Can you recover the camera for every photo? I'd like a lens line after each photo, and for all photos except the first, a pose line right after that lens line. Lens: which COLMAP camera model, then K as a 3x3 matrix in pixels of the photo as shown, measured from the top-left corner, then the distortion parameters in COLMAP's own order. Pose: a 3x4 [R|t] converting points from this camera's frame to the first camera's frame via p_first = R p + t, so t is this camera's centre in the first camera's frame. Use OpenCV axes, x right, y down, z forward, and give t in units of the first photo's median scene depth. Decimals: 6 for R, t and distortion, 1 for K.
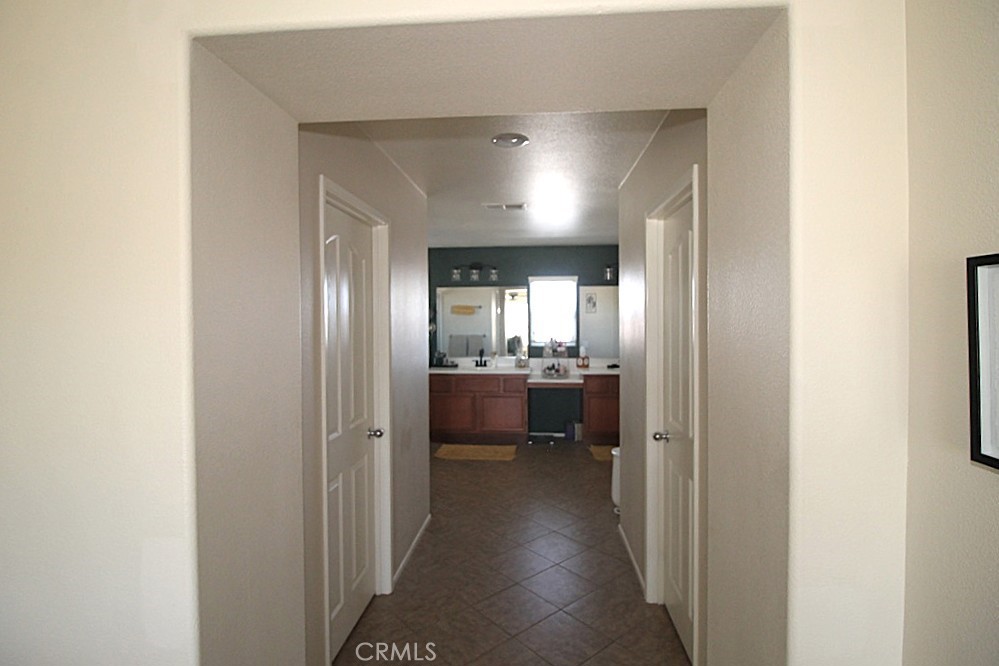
lens RADIAL K [[482.6, 0, 499.2], [0, 482.6, 319.0], [0, 0, 1]] dist [0.000298, 0.000011]
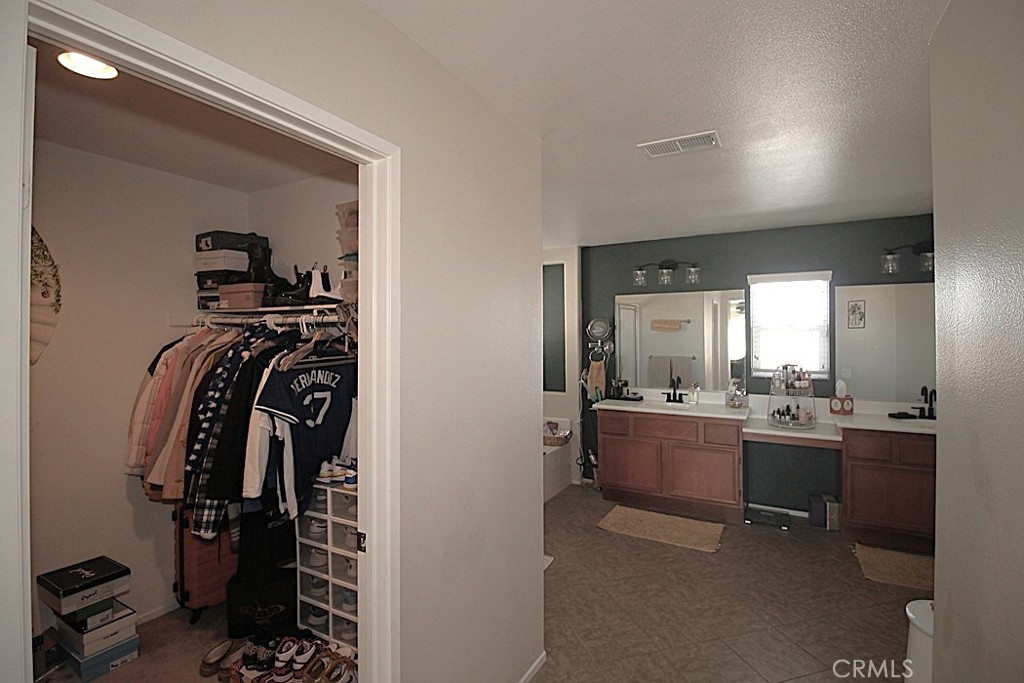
lens RADIAL K [[482.2, 0, 512.0], [0, 482.2, 330.0], [0, 0, 1]] dist [0.000964, -0.010195]
pose [[0.907793, -0.000720, -0.419418, 0.045467], [-0.004058, 0.999937, -0.010499, -0.001338], [0.419399, 0.011233, 0.907732, 0.243862]]
